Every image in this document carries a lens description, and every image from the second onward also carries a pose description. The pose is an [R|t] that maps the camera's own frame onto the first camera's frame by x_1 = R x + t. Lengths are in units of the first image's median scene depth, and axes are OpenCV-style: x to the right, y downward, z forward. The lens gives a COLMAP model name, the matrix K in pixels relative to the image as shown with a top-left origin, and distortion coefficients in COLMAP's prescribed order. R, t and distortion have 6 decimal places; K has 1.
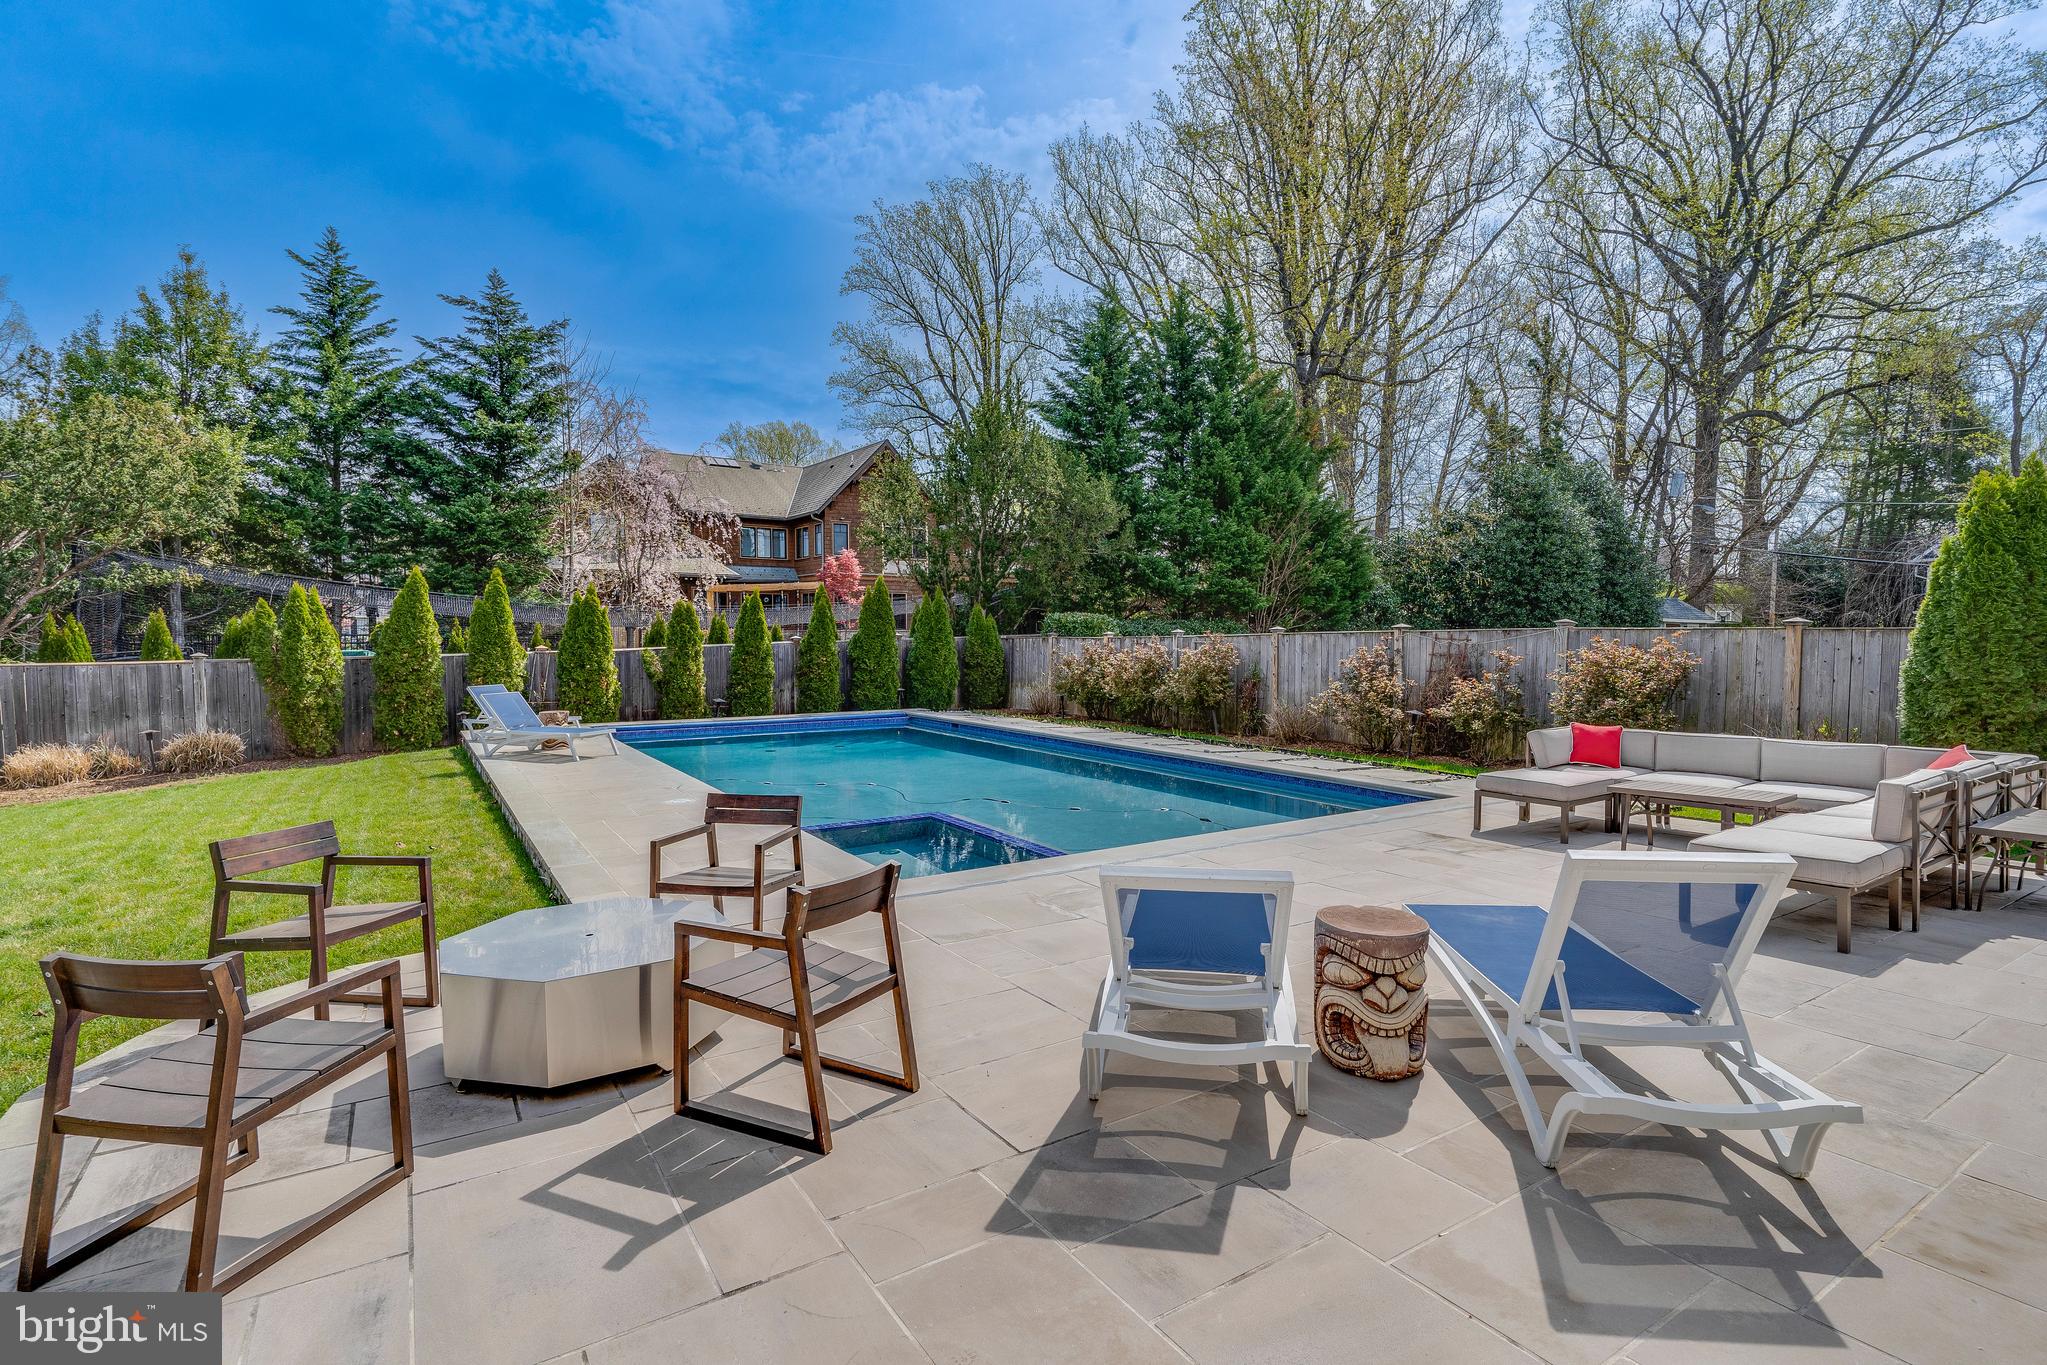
lens RADIAL K [[974.5, 0, 1023.1], [0, 974.5, 677.4], [0, 0, 1]] dist [0.001489, -0.000415]
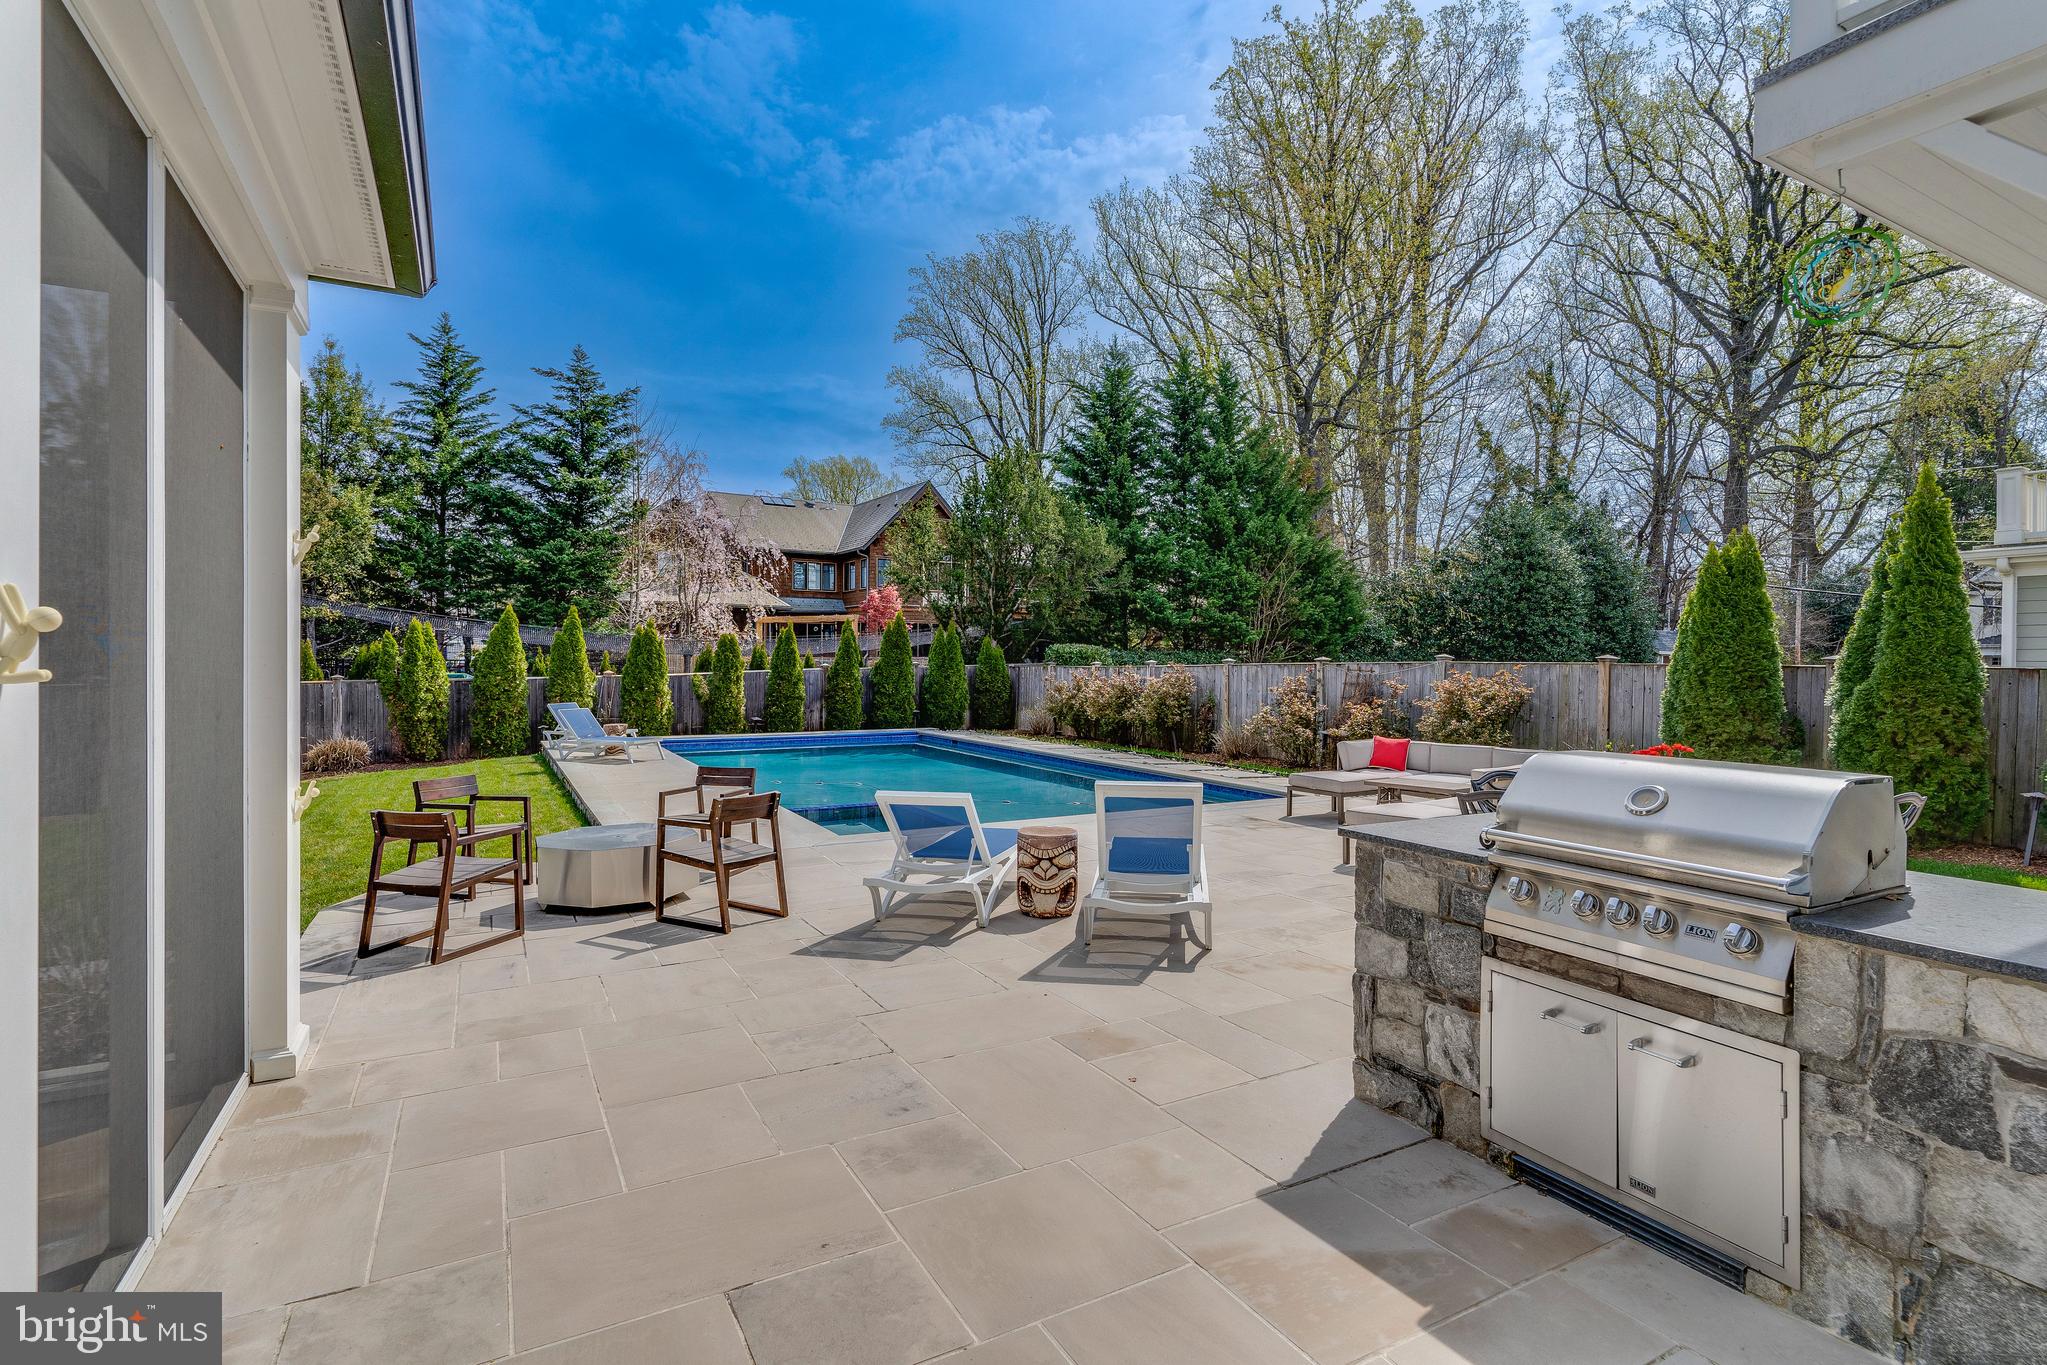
lens RADIAL K [[974.1, 0, 1020.7], [0, 974.1, 666.1], [0, 0, 1]] dist [0.000198, 0.000055]
pose [[0.997970, 0.006269, -0.063379, 0.059782], [-0.008751, 0.999203, -0.038951, 0.002730], [0.063085, 0.039427, 0.997229, -0.110277]]
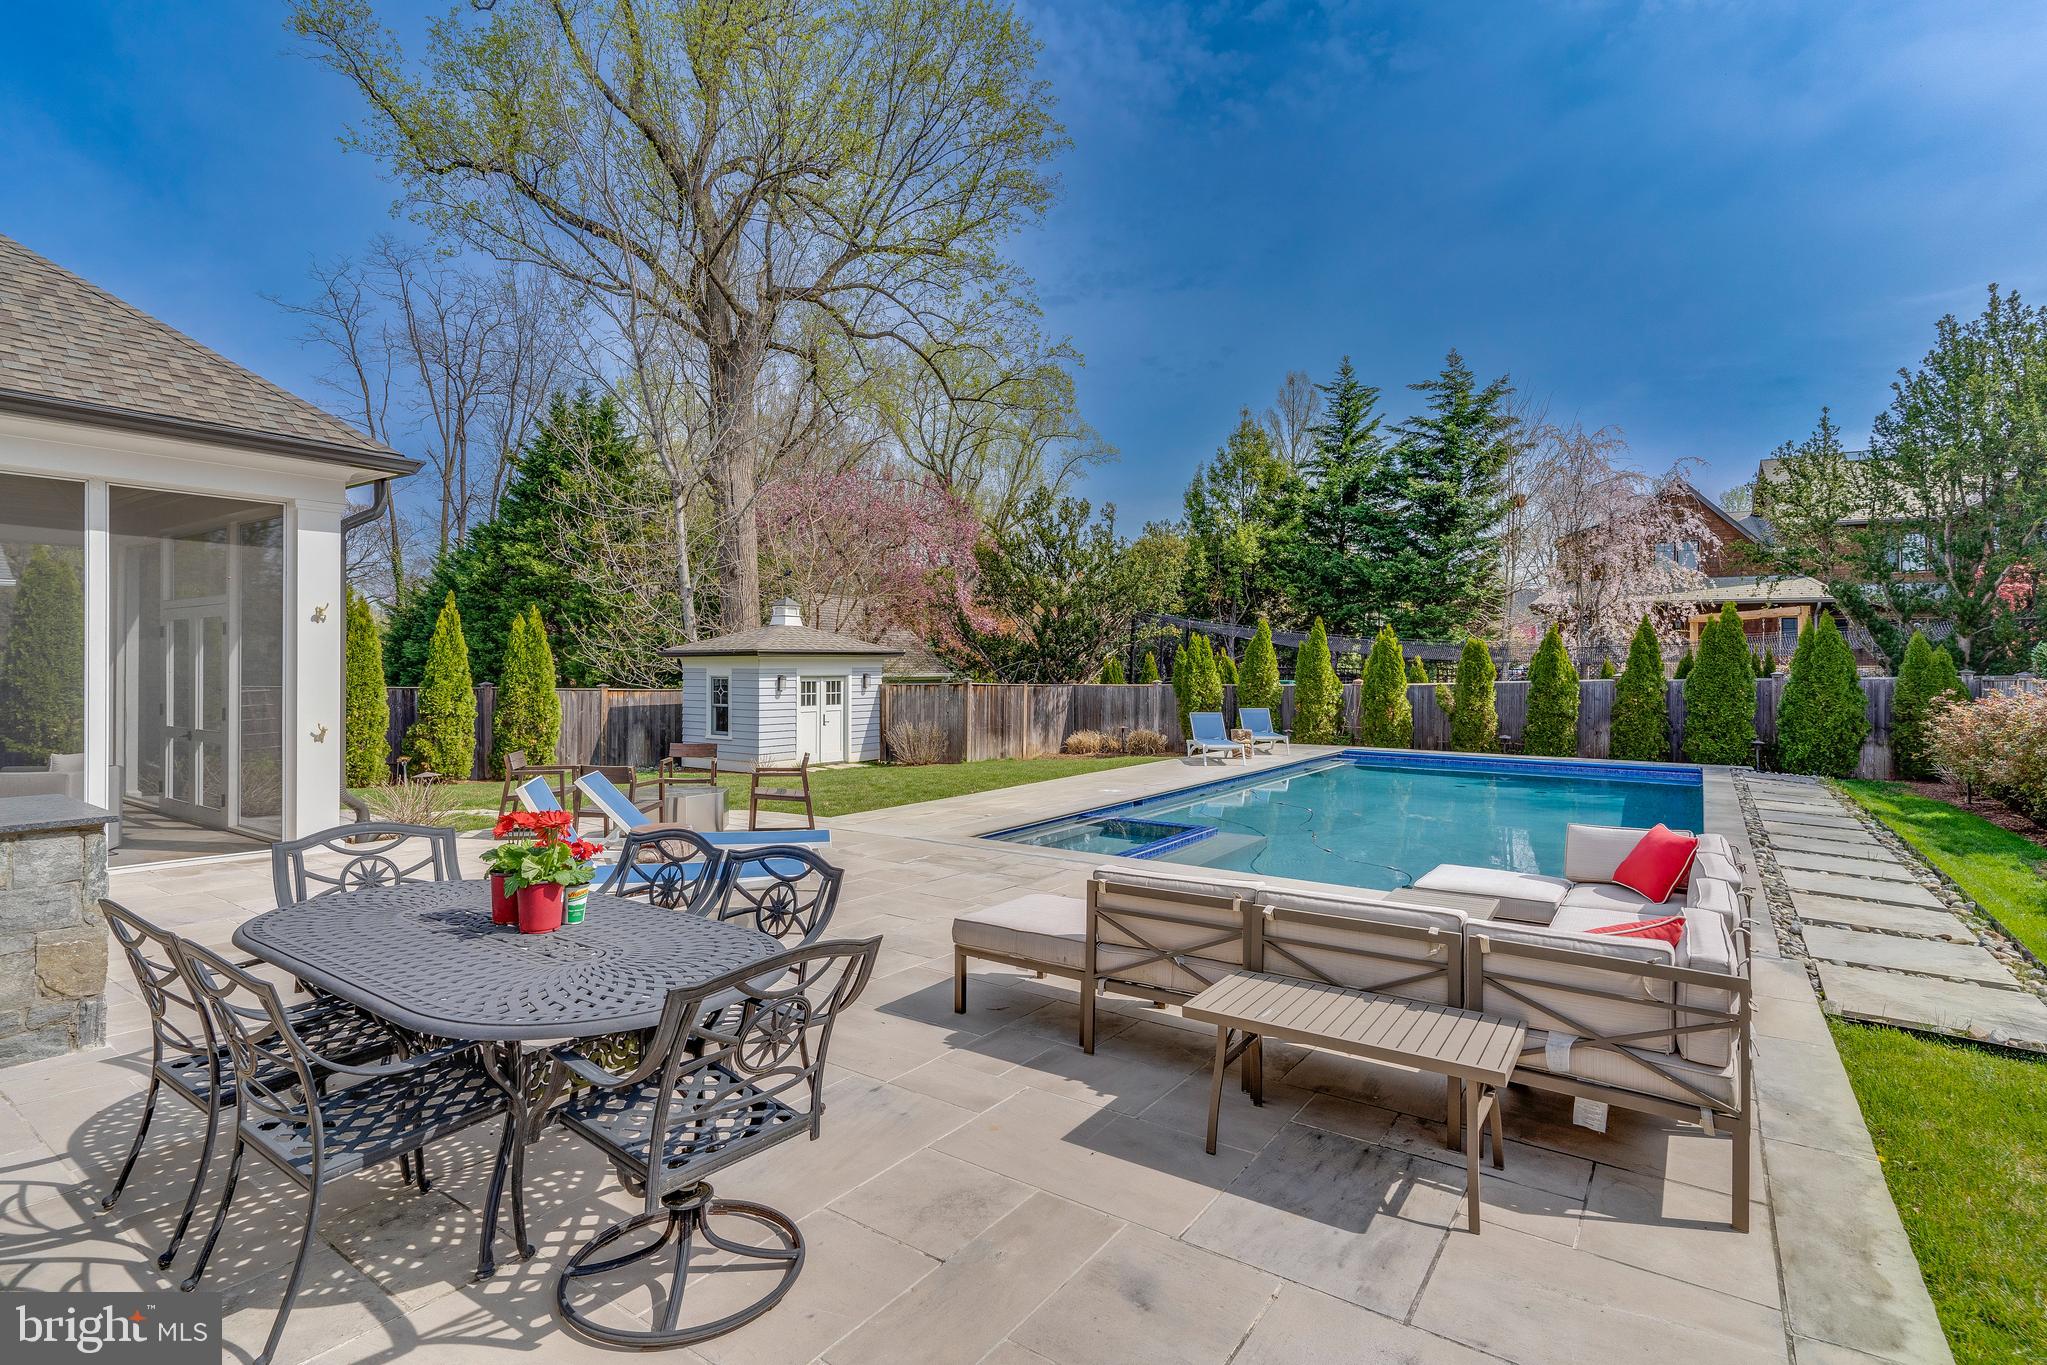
lens RADIAL K [[977.5, 0, 1030.0], [0, 977.5, 662.8], [0, 0, 1]] dist [0.002595, -0.000259]
pose [[0.390475, 0.001237, -0.920613, 0.336269], [-0.046702, 0.998738, -0.018467, -0.009012], [0.919428, 0.050206, 0.390040, 0.127011]]
